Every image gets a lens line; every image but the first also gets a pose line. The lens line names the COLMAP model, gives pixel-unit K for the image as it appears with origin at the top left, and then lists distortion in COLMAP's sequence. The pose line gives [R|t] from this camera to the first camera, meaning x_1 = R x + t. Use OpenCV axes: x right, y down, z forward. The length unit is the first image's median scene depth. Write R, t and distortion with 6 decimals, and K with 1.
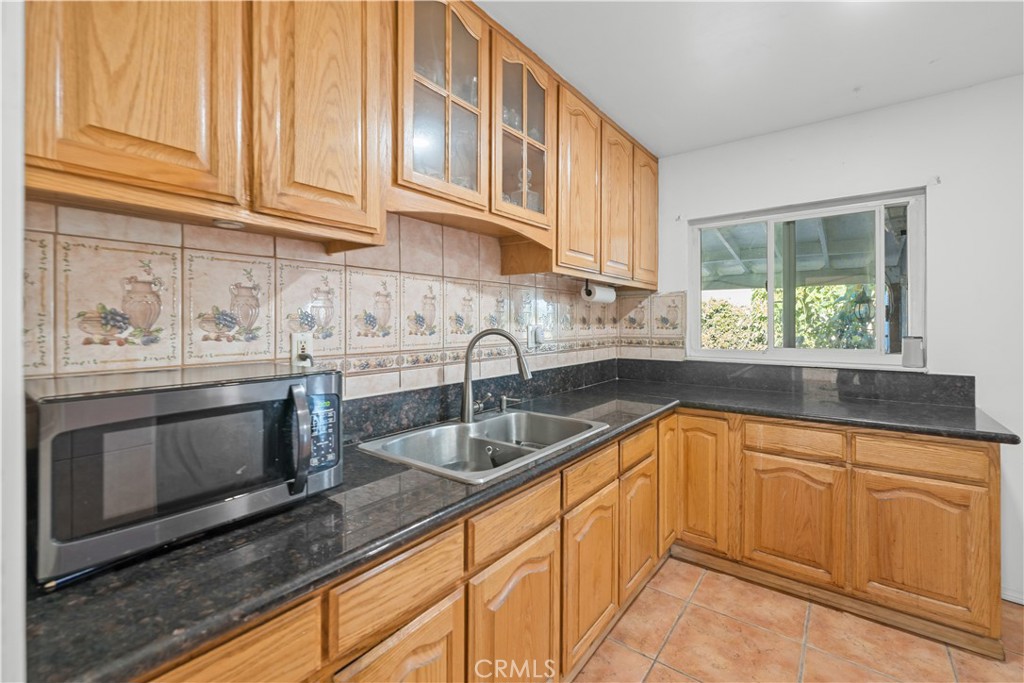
lens RADIAL K [[434.4, 0, 504.9], [0, 434.4, 321.5], [0, 0, 1]] dist [0.001999, 0.000142]
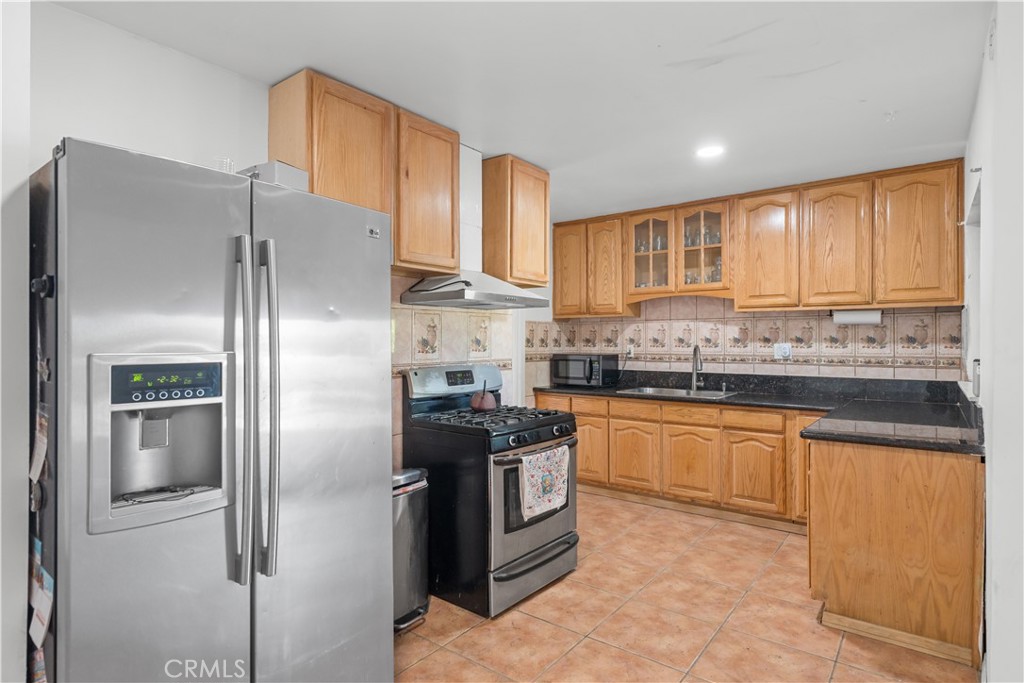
lens RADIAL K [[549.4, 0, 513.0], [0, 549.4, 340.5], [0, 0, 1]] dist [0.000077, 0.000017]
pose [[0.006403, -0.002151, -0.999977, 2.562388], [-0.002638, 0.999994, -0.002168, 0.004807], [0.999976, 0.002652, 0.006397, 0.138177]]
